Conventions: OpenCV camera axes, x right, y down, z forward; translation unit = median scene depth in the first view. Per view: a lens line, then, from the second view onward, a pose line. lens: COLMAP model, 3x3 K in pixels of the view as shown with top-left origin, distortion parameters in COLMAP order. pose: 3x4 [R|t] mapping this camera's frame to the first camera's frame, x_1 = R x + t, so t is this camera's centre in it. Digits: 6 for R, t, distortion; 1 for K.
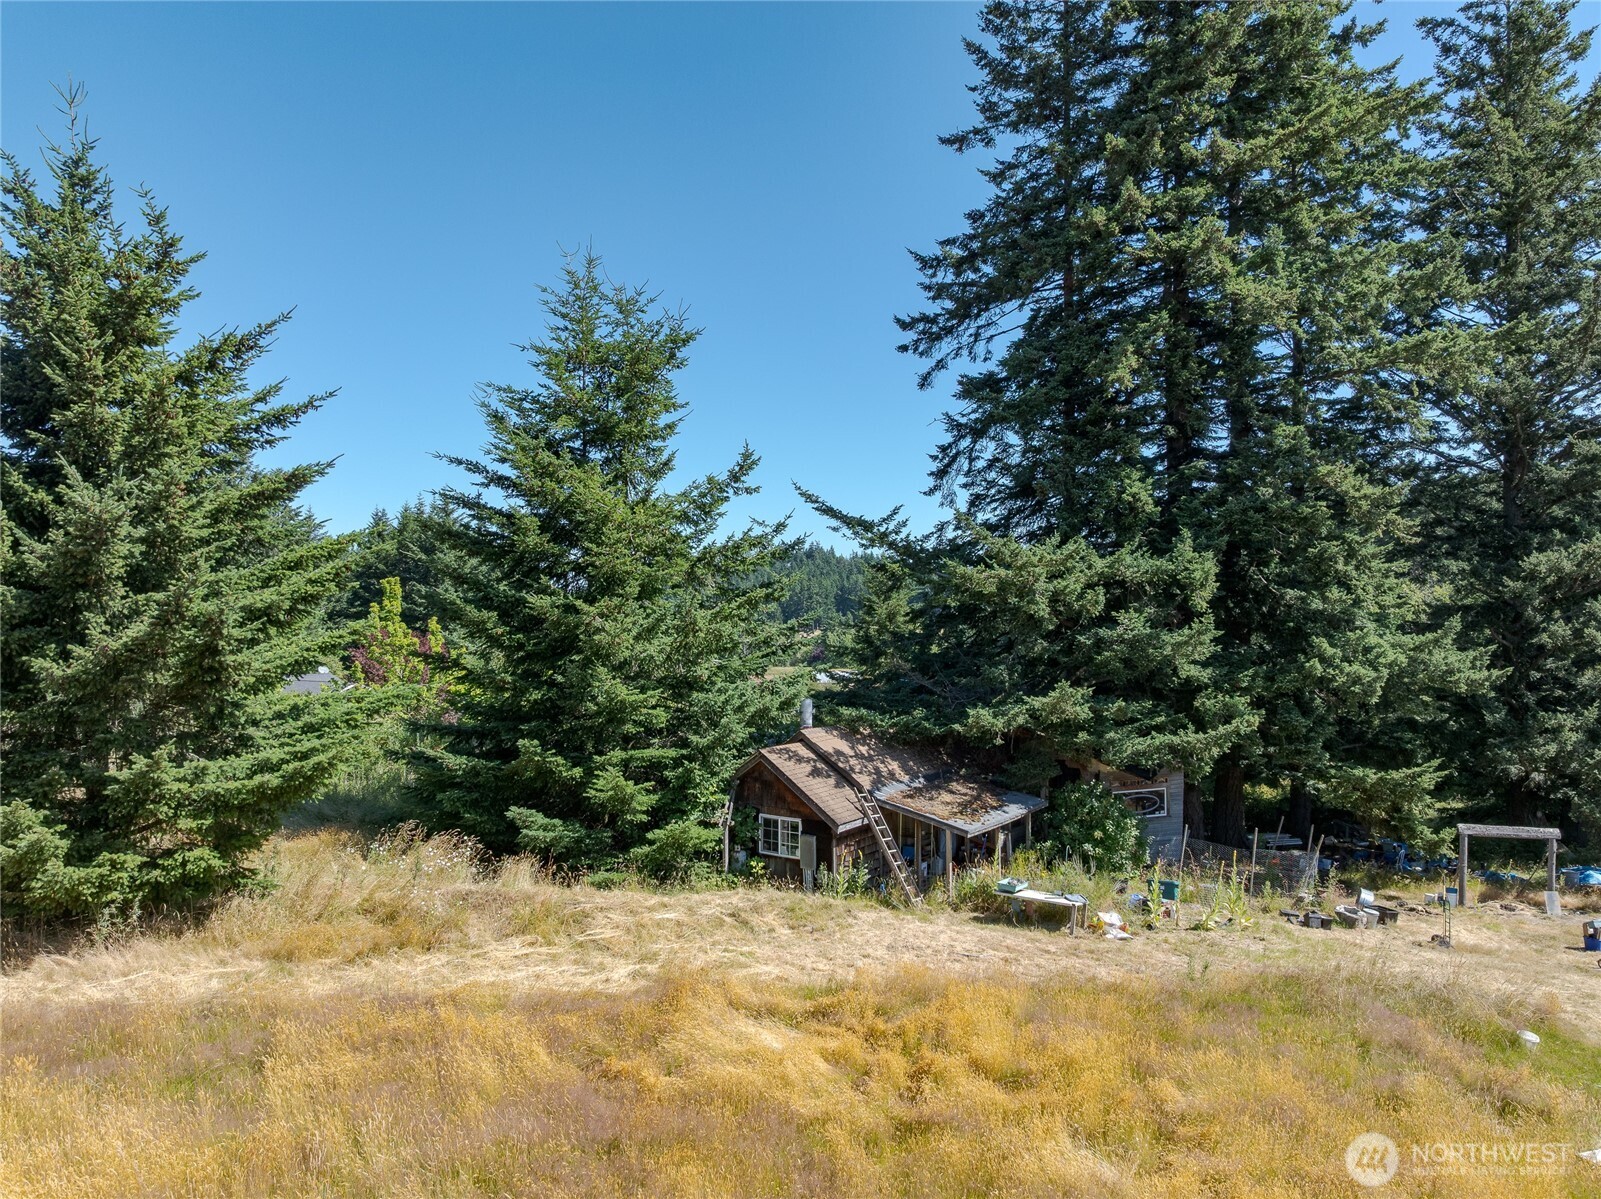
lens RADIAL K [[1158.6, 0, 799.0], [0, 1158.6, 607.0], [0, 0, 1]] dist [-0.041253, -0.001008]
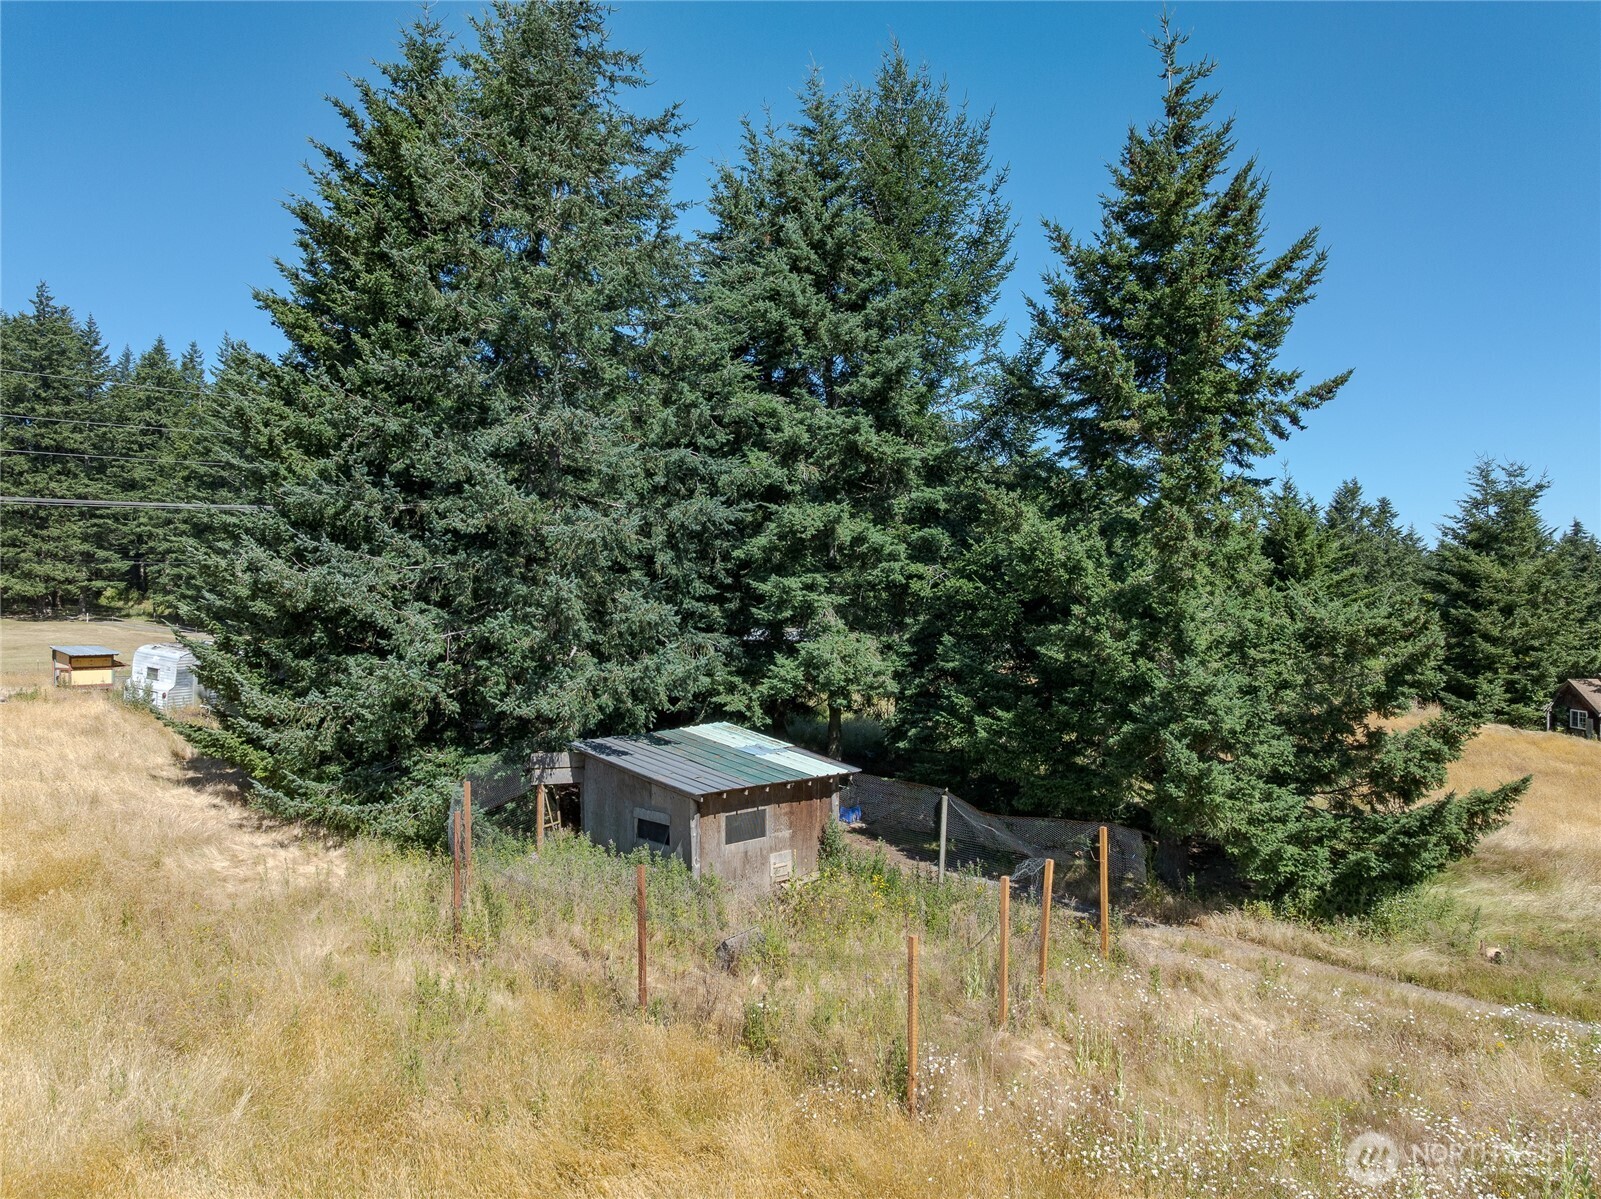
lens RADIAL K [[1158.6, 0, 799.0], [0, 1158.6, 607.0], [0, 0, 1]] dist [-0.041253, -0.001008]
pose [[0.613837, 0.014022, -0.789308, 0.741721], [-0.001613, 0.999862, 0.016508, -0.045036], [0.789431, -0.008860, 0.613776, -1.418484]]
